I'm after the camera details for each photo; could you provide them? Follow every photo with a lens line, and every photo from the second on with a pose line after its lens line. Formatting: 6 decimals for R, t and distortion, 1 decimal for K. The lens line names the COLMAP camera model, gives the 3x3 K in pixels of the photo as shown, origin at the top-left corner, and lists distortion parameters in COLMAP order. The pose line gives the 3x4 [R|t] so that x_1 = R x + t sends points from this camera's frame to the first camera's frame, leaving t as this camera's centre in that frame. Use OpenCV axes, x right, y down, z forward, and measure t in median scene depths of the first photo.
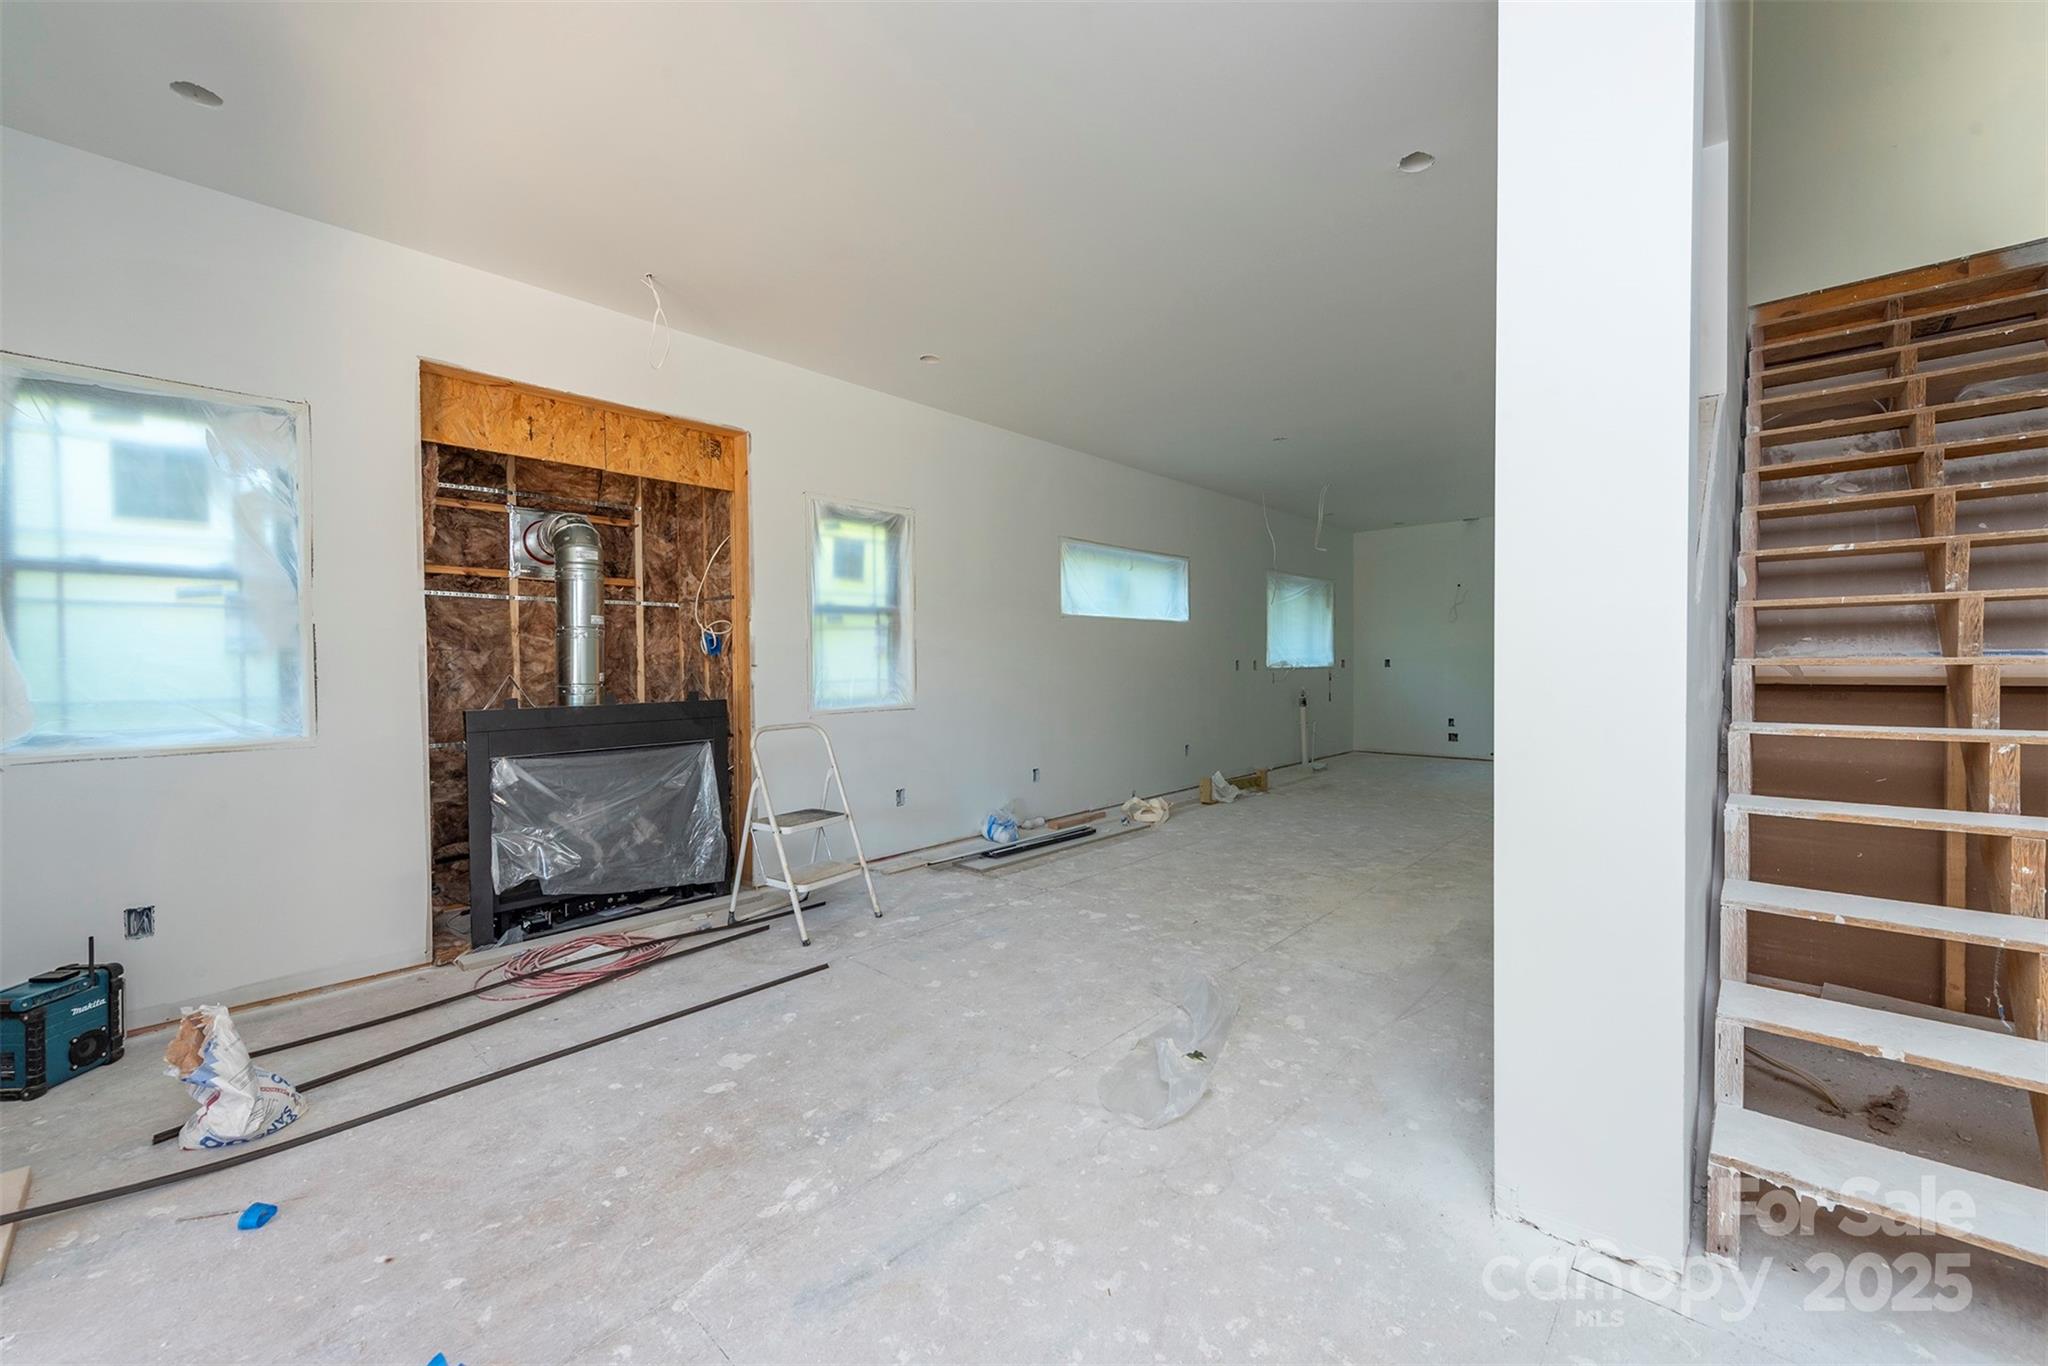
lens RADIAL K [[802.6, 0, 1019.9], [0, 802.6, 671.2], [0, 0, 1]] dist [0.019115, -0.006598]
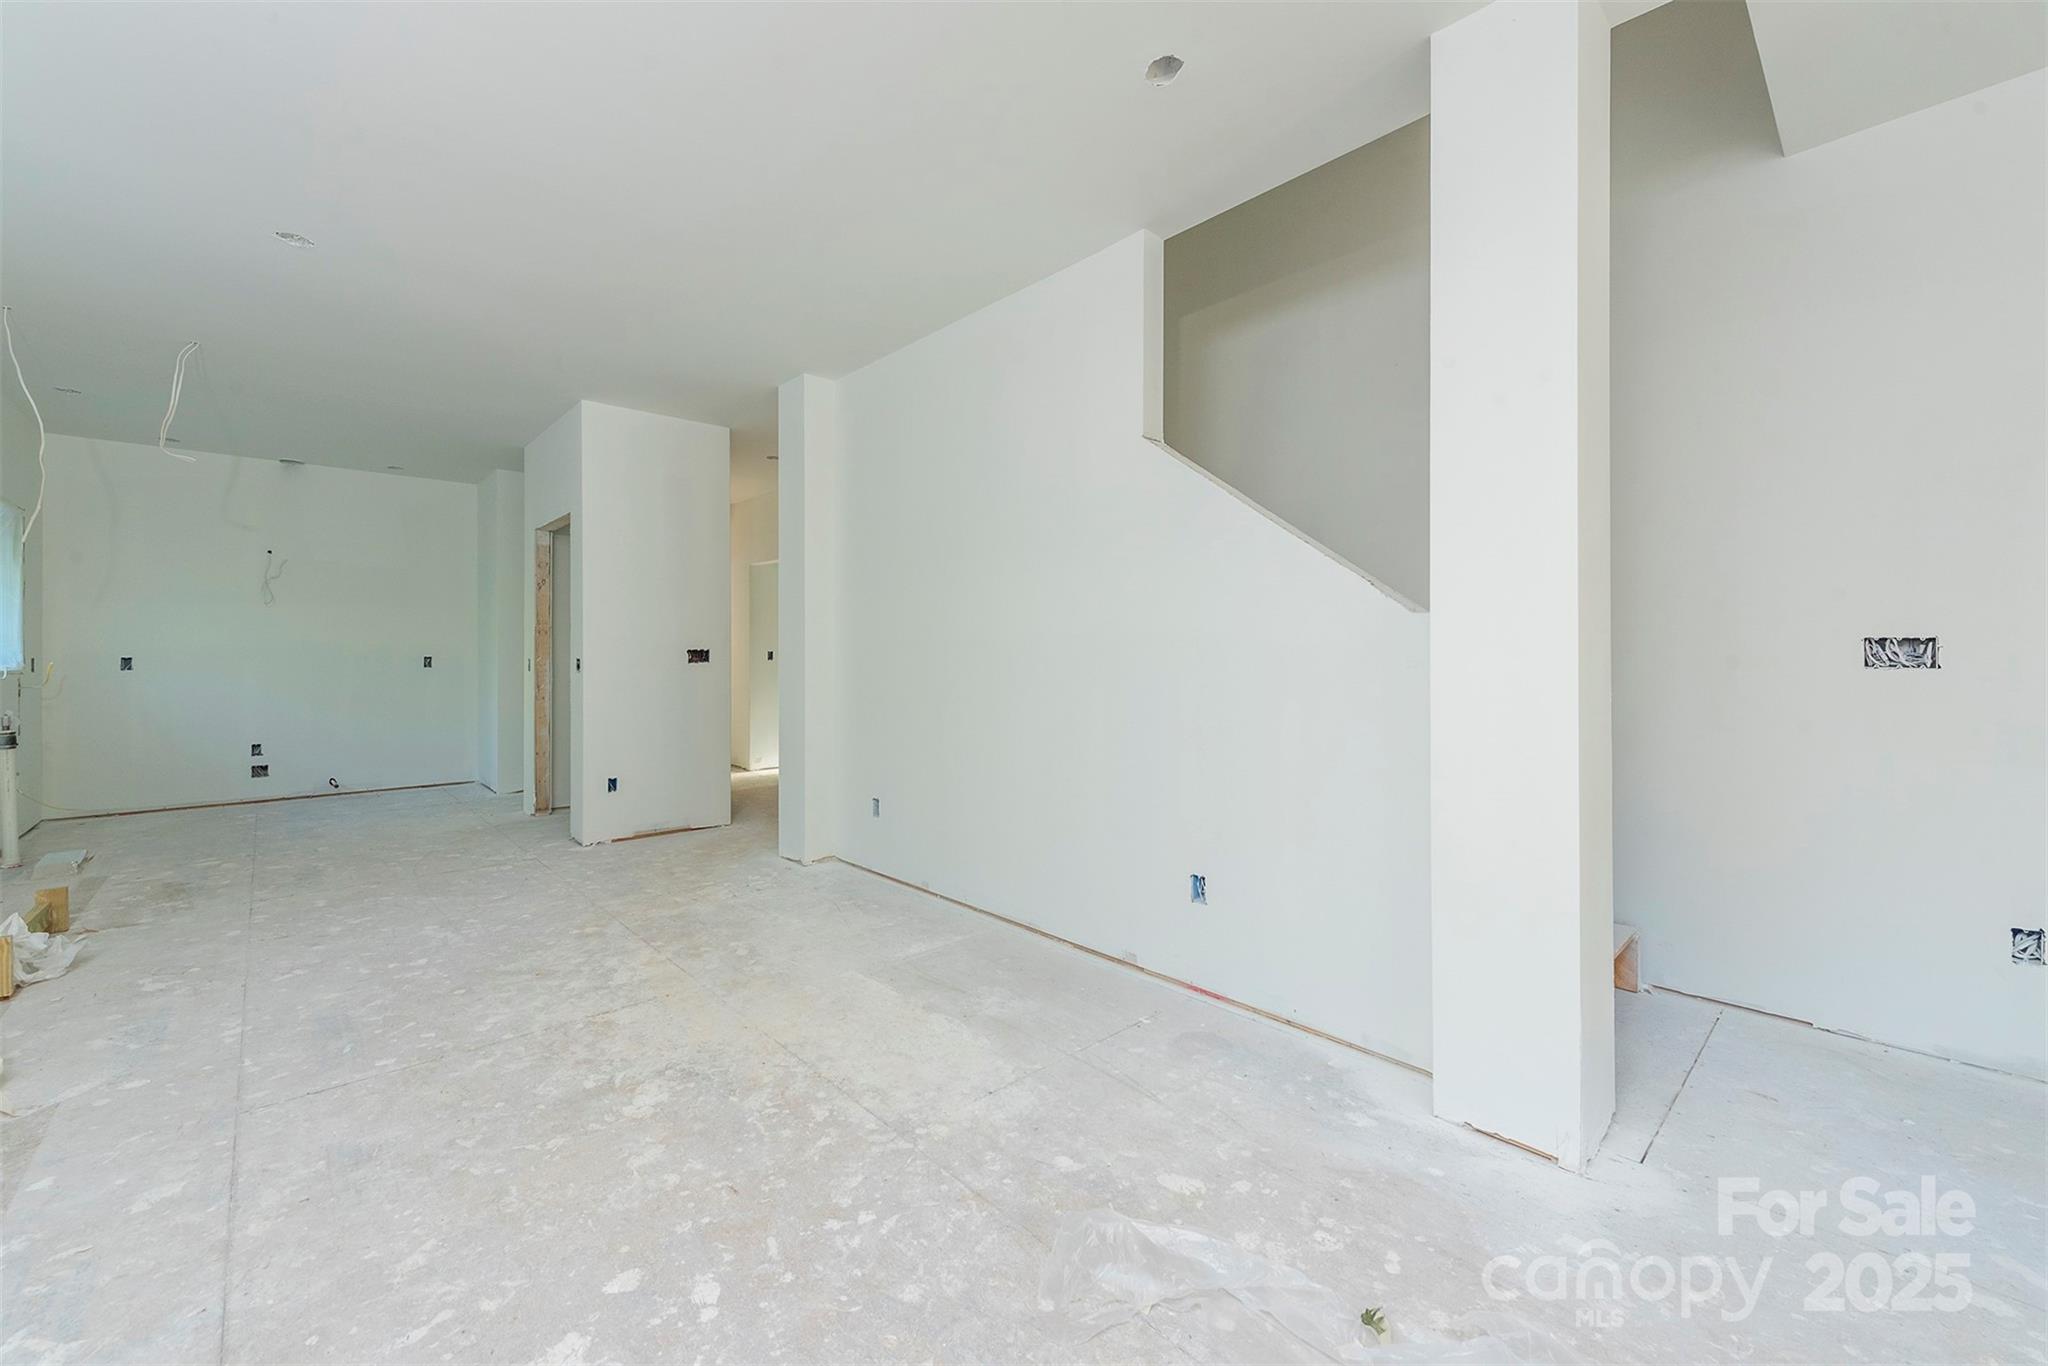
lens RADIAL K [[812.5, 0, 1001.2], [0, 812.5, 652.2], [0, 0, 1]] dist [0.014008, -0.005857]
pose [[0.087404, 0.008904, 0.996133, -0.242337], [0.013838, 0.999853, -0.010152, -0.007803], [-0.996077, 0.014671, 0.087268, 0.716443]]
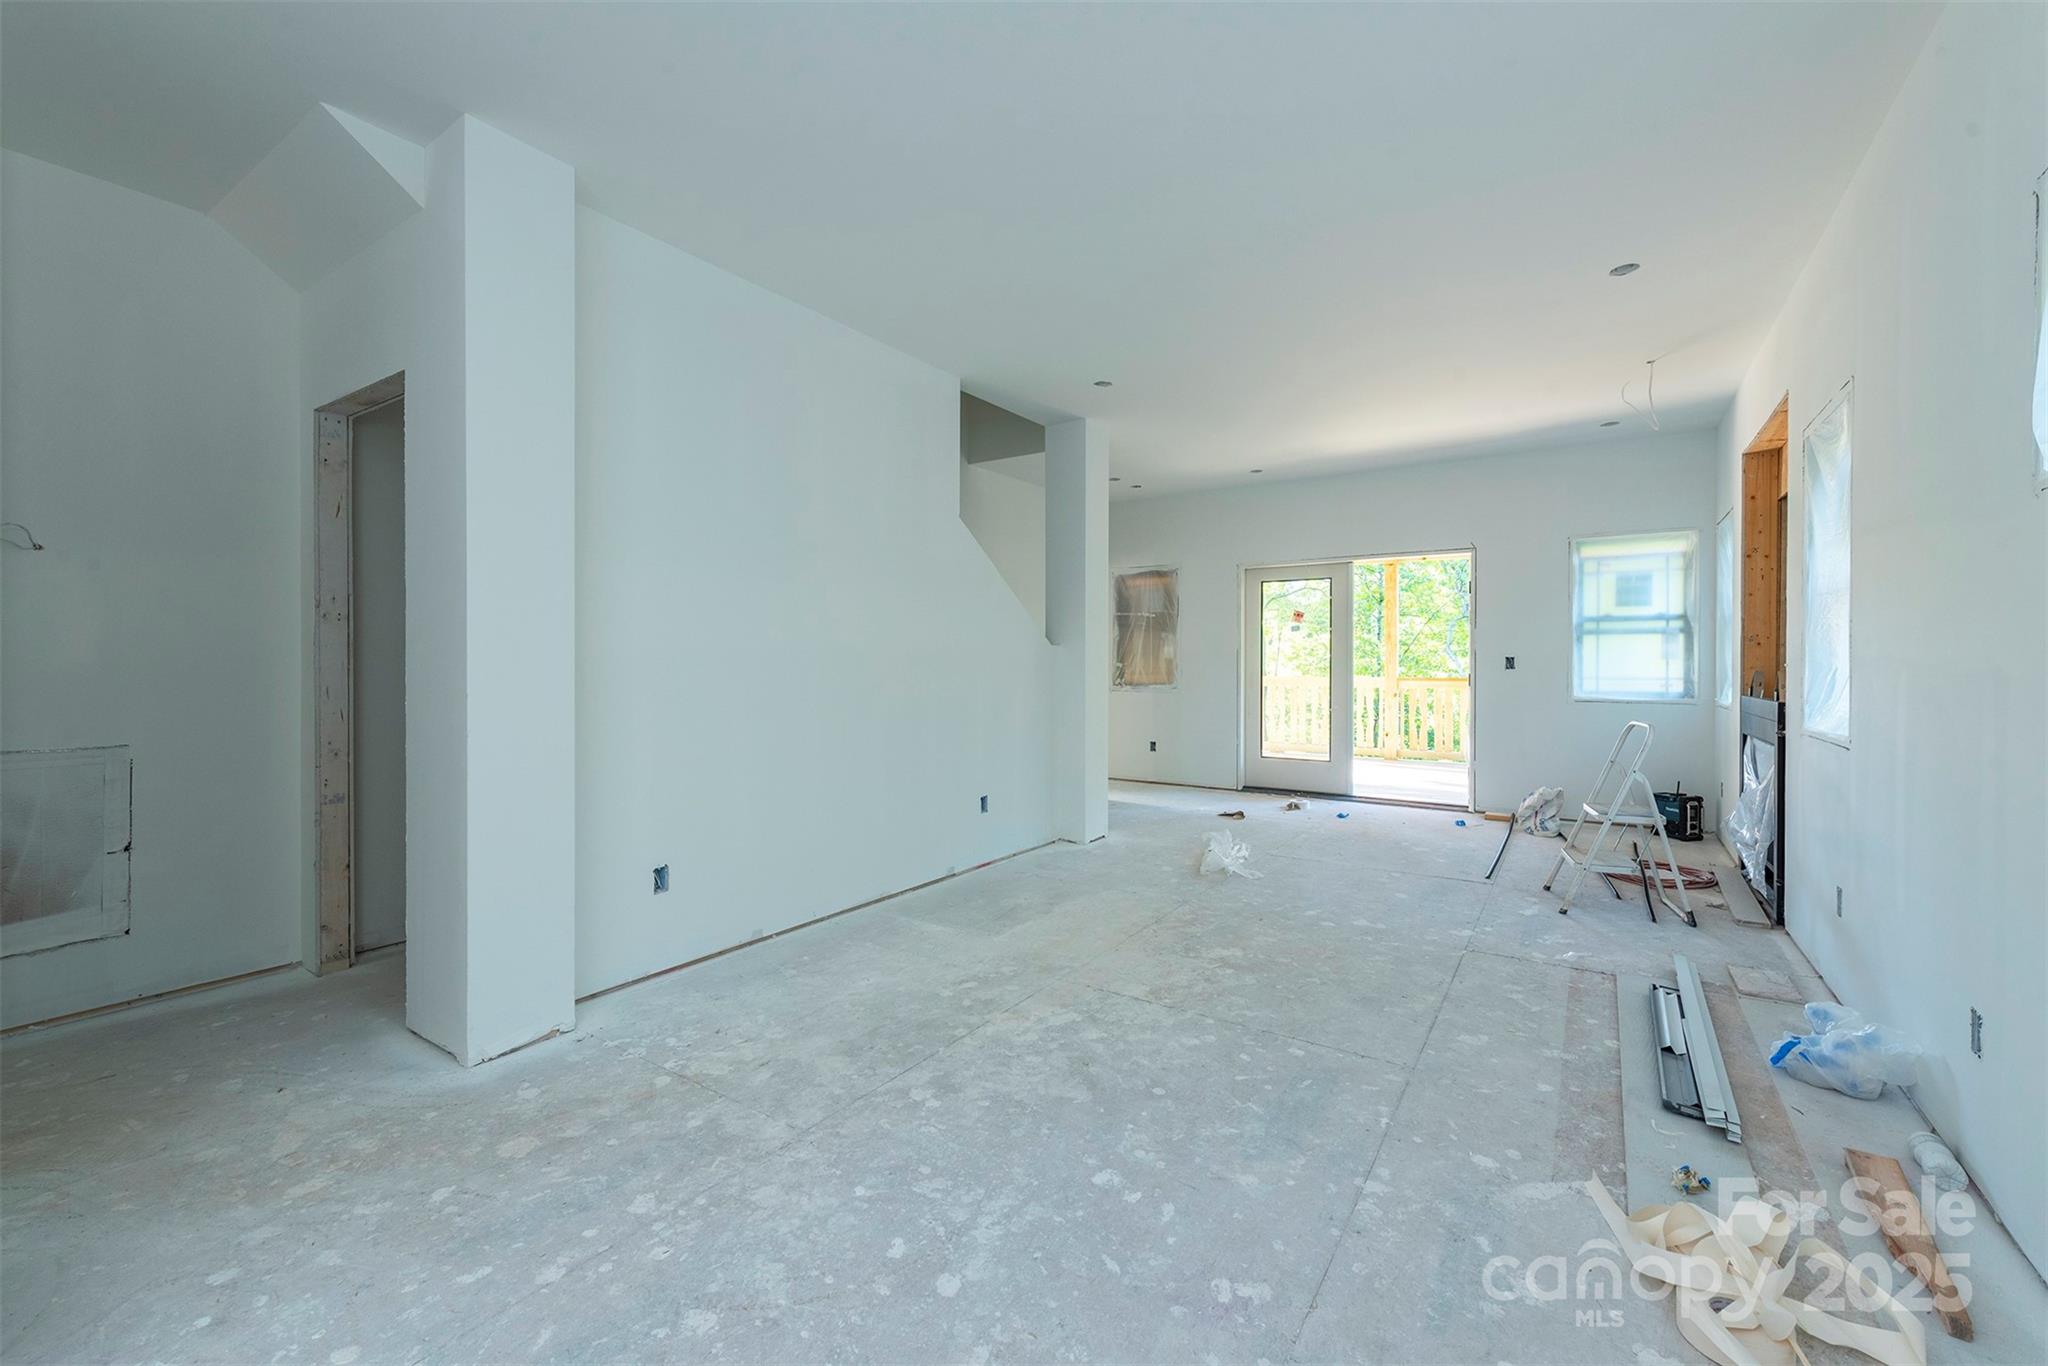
lens RADIAL K [[837.5, 0, 1025.3], [0, 837.5, 665.7], [0, 0, 1]] dist [0.001282, -0.000322]
pose [[-0.987133, 0.006817, -0.159758, 0.616296], [0.004094, 0.999841, 0.017366, -0.025184], [0.159851, 0.016488, -0.987003, 1.806919]]
